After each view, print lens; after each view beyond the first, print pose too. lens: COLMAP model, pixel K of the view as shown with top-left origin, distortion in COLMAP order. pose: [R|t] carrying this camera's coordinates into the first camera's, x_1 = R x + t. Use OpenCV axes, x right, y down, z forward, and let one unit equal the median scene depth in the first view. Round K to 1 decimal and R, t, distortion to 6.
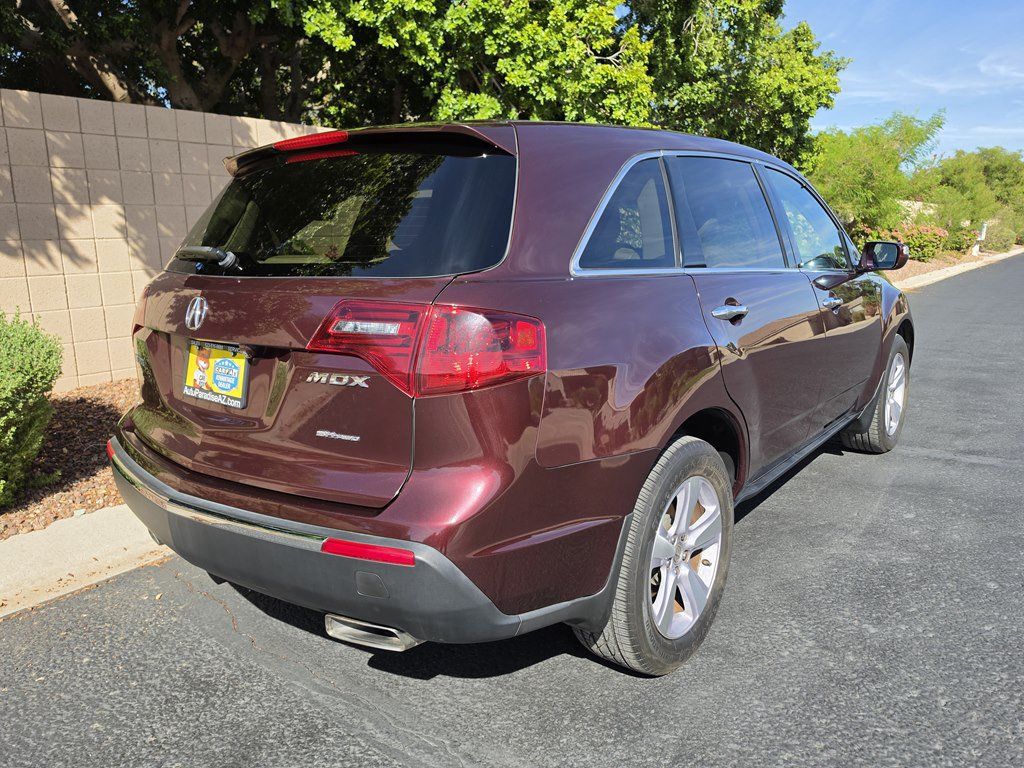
lens RADIAL K [[691.1, 0, 523.2], [0, 691.1, 363.2], [0, 0, 1]] dist [0.038944, -0.044200]
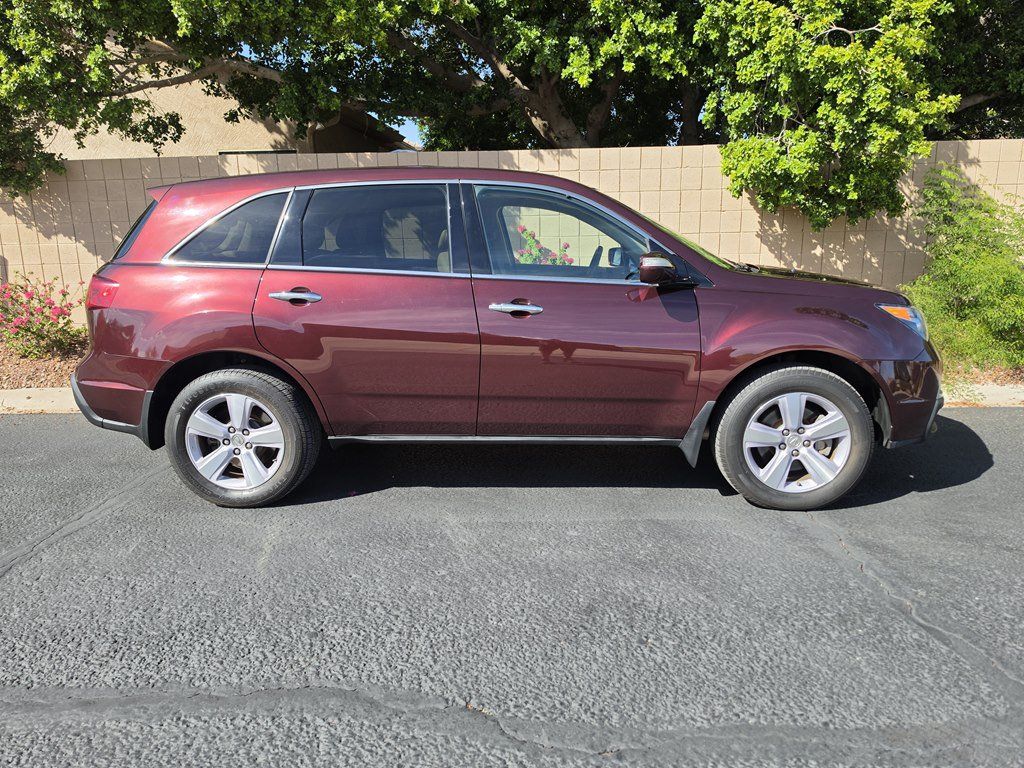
lens RADIAL K [[699.6, 0, 512.0], [0, 699.6, 384.0], [0, 0, 1]] dist [0.045321, -0.067887]
pose [[0.603202, 0.146101, -0.784093, 1.107149], [-0.121077, 0.988460, 0.091037, -0.059114], [0.788345, 0.040022, 0.613931, 0.278137]]
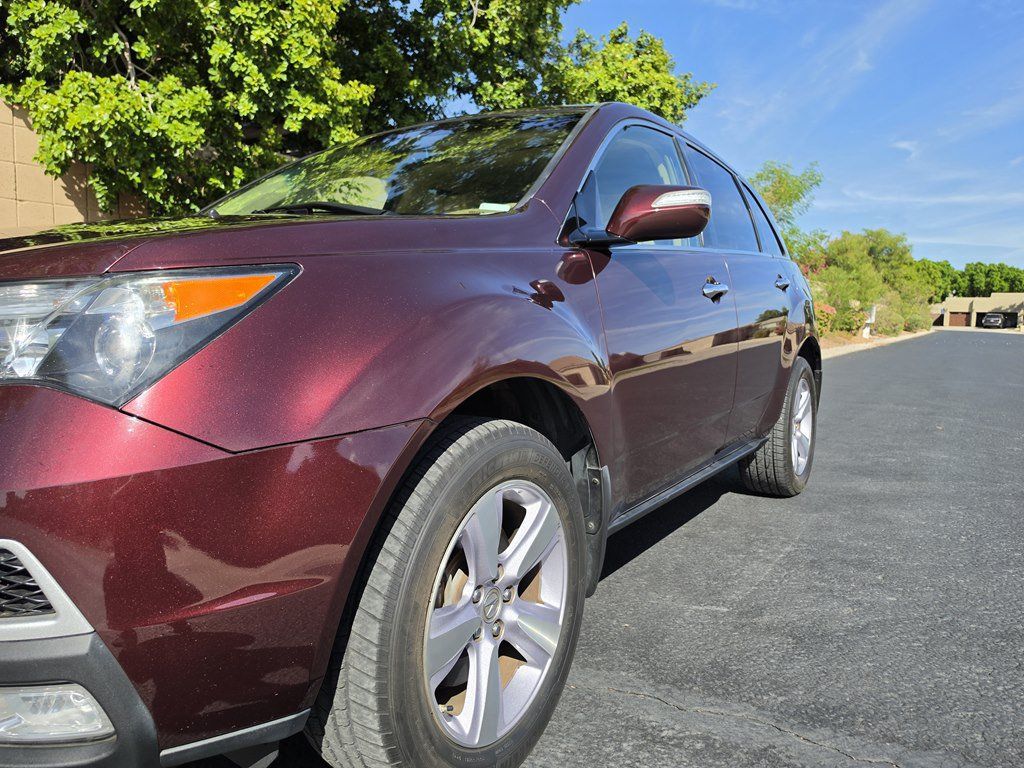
lens RADIAL K [[709.2, 0, 506.7], [0, 709.2, 380.8], [0, 0, 1]] dist [-0.003272, -0.005337]
pose [[0.995010, 0.012146, 0.099031, 0.518267], [-0.003058, 0.995808, -0.091413, -0.025093], [-0.099726, 0.090654, 0.990877, 0.741474]]
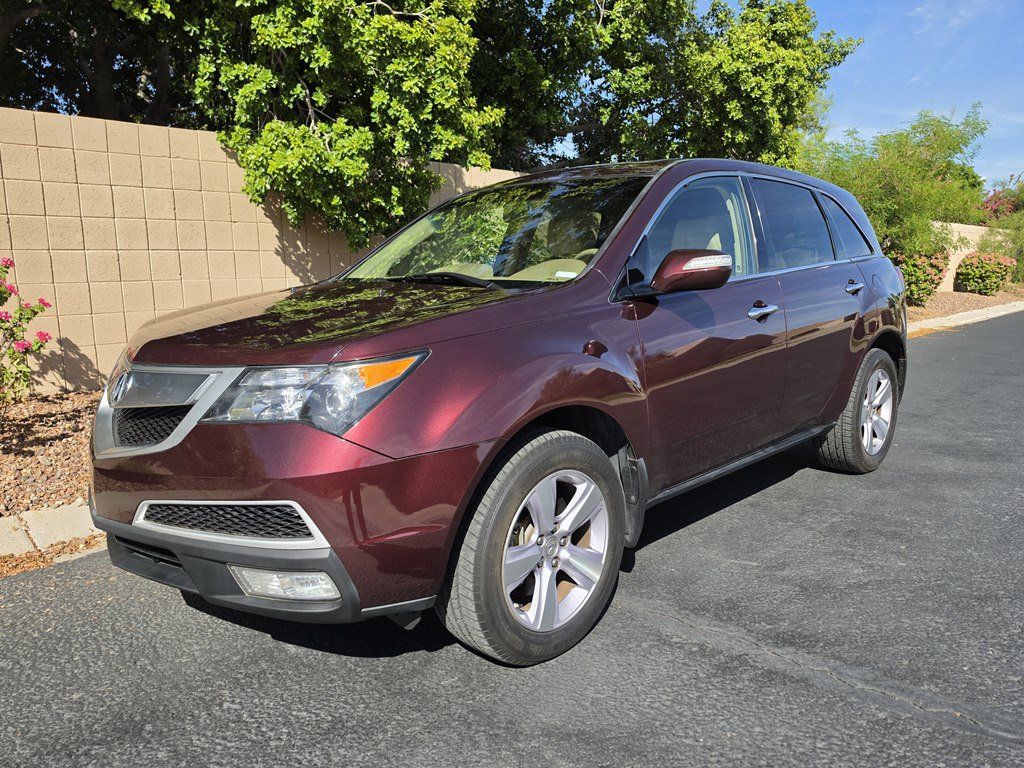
lens RADIAL K [[699.6, 0, 512.0], [0, 699.6, 384.0], [0, 0, 1]] dist [0.045321, -0.067887]
pose [[0.994589, 0.013073, -0.103059, 0.573846], [-0.015262, 0.999674, -0.020482, -0.064868], [0.102757, 0.021944, 0.994464, 0.536530]]
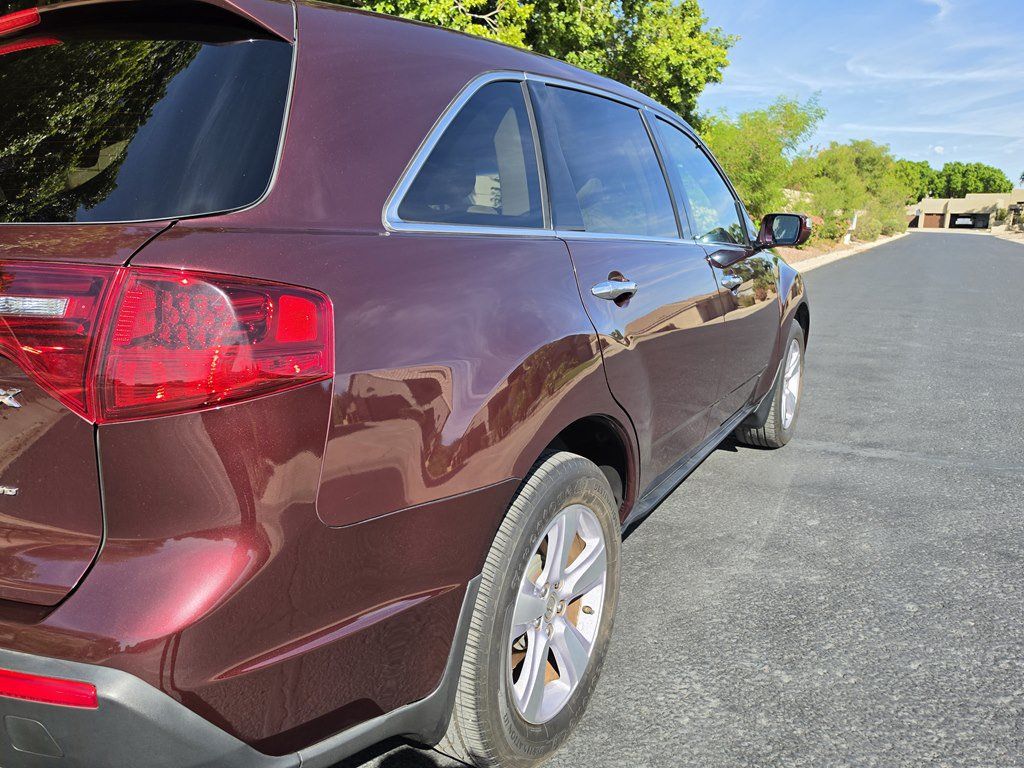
lens RADIAL K [[699.6, 0, 512.0], [0, 699.6, 384.0], [0, 0, 1]] dist [0.045321, -0.067887]
pose [[0.990500, -0.018720, 0.136236, 0.052828], [0.012596, 0.998877, 0.045677, -0.003356], [-0.136938, -0.043527, 0.989623, 0.166216]]
